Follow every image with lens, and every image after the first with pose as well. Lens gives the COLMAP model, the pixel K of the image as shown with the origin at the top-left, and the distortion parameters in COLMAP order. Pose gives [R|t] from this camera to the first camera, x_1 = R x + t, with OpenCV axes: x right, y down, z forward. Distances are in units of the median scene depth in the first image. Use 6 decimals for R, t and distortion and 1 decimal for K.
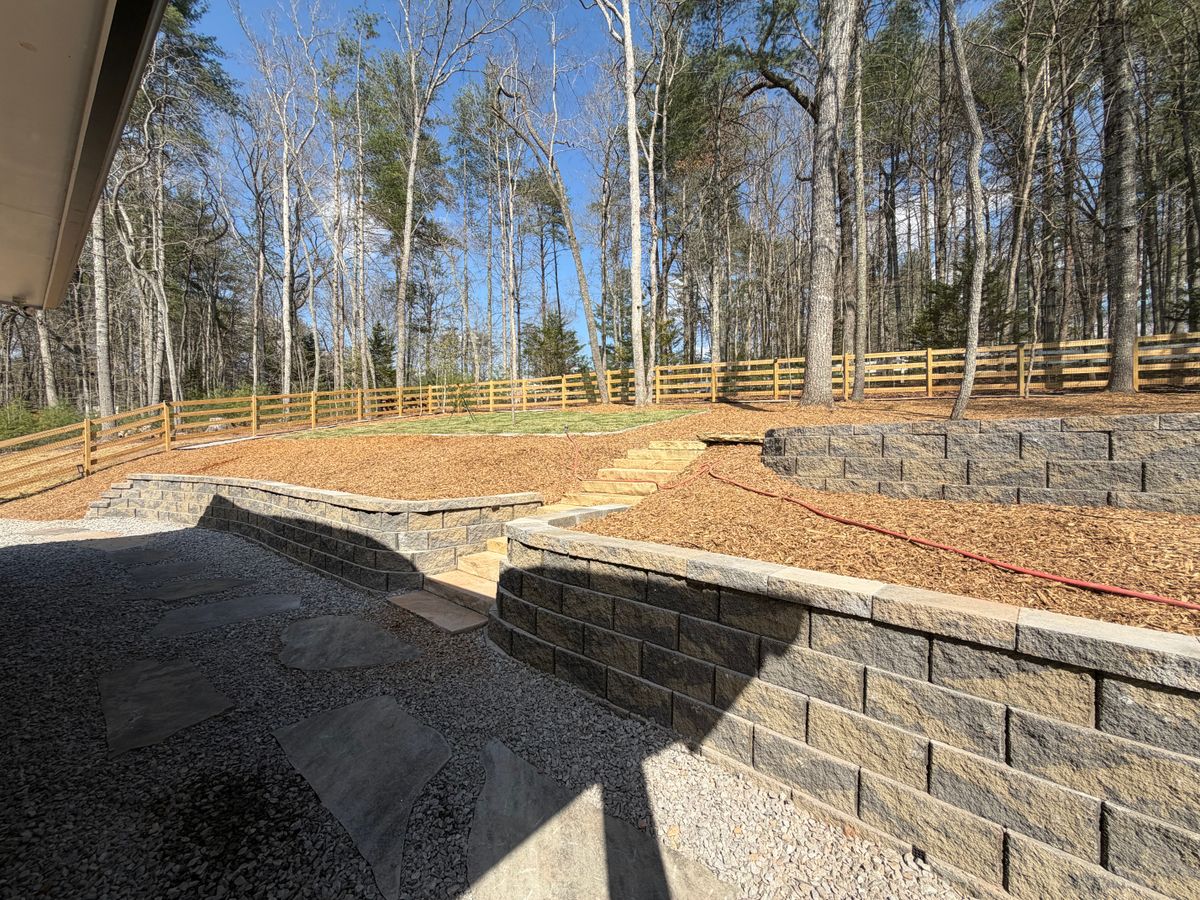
lens RADIAL K [[478.0, 0, 595.2], [0, 478.0, 450.7], [0, 0, 1]] dist [0.001583, -0.000294]
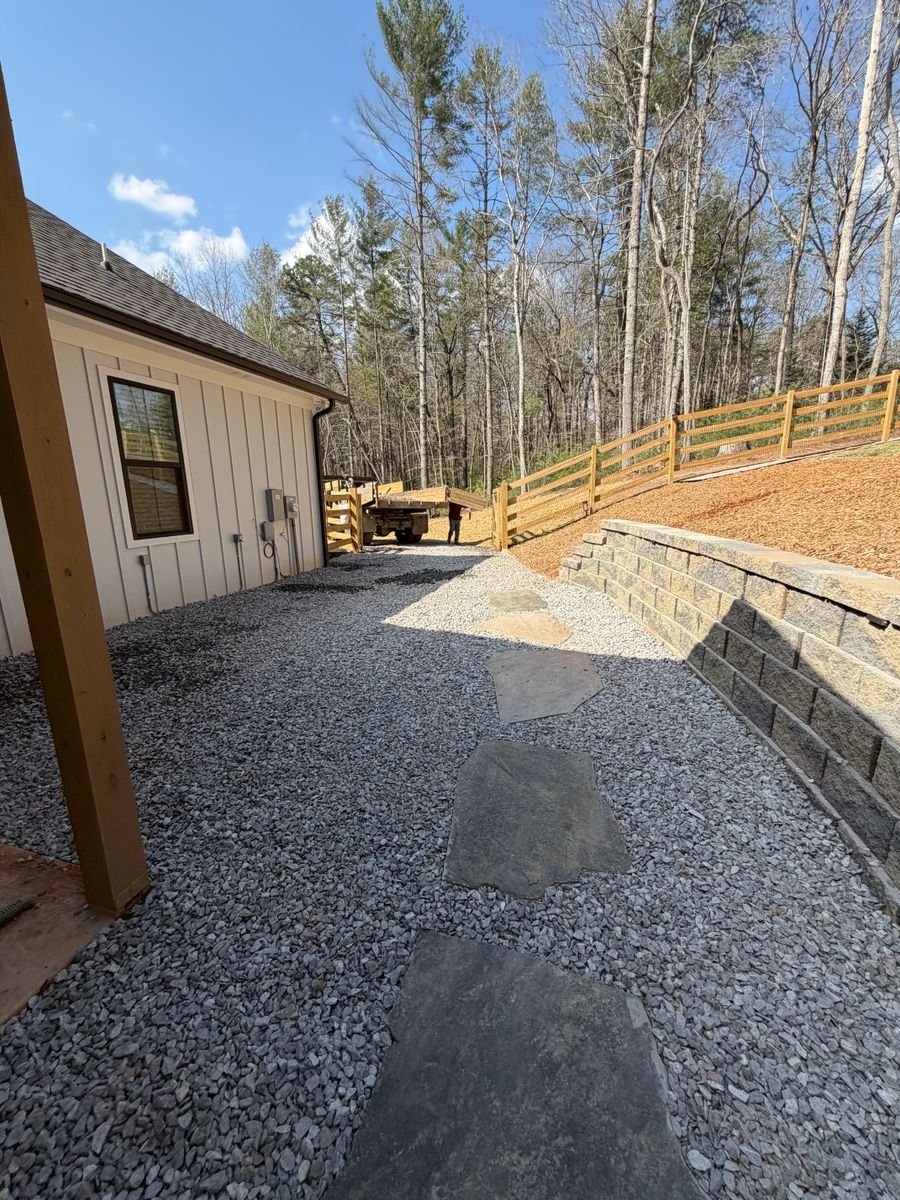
lens RADIAL K [[478.0, 0, 451.8], [0, 478.0, 598.0], [0, 0, 1]] dist [0.001583, -0.000294]
pose [[0.395203, 0.196664, -0.897295, -0.316618], [0.011473, 0.975680, 0.218897, 0.006686], [0.918522, -0.096804, 0.383335, 0.378416]]
